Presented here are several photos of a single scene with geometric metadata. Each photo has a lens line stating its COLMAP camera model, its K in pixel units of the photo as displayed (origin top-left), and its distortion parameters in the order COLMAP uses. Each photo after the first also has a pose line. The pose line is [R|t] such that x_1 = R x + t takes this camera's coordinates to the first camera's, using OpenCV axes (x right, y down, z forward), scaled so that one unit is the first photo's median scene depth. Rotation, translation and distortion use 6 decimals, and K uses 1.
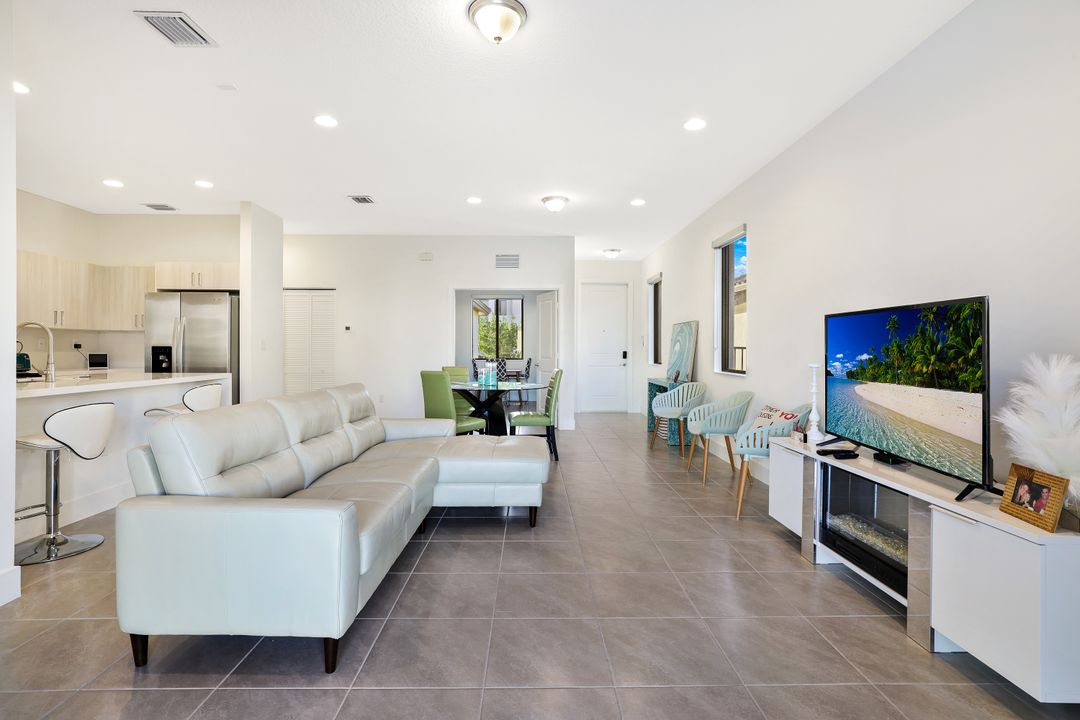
lens RADIAL K [[536.9, 0, 540.0], [0, 536.9, 360.0], [0, 0, 1]] dist [0.000114, -0.000011]
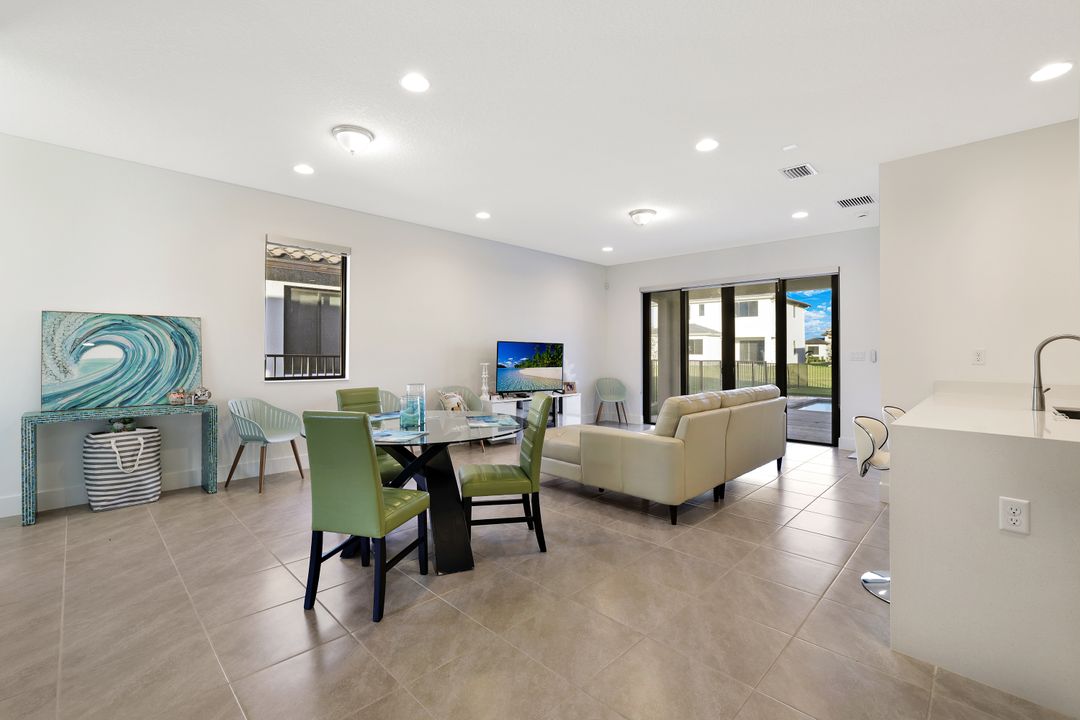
lens RADIAL K [[470.2, 0, 530.5], [0, 470.2, 349.5], [0, 0, 1]] dist [-0.007486, 0.000212]
pose [[-0.692095, 0.000301, 0.721806, -1.292880], [0.008725, 0.999930, 0.007948, -0.082693], [-0.721754, 0.011798, -0.692049, 2.978034]]
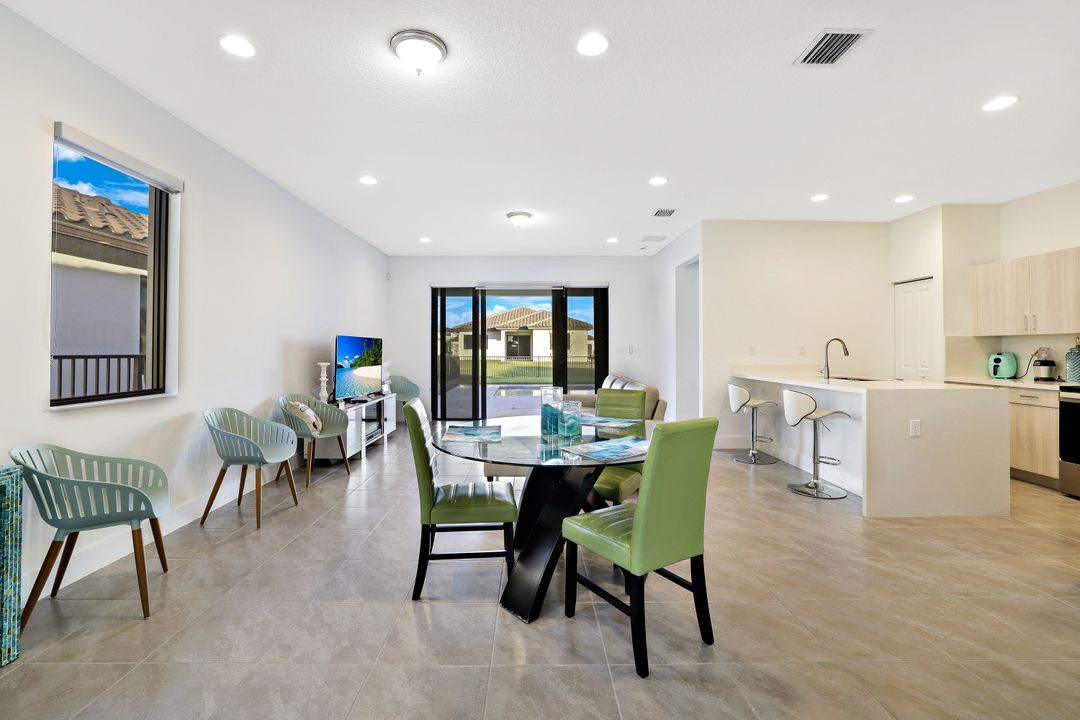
lens RADIAL K [[469.7, 0, 538.6], [0, 469.7, 343.6], [0, 0, 1]] dist [-0.012757, -0.000027]
pose [[-0.999894, -0.000668, 0.014514, -0.221769], [-0.000523, 0.999950, 0.009979, -0.092877], [-0.014520, 0.009971, -0.999845, 3.372160]]
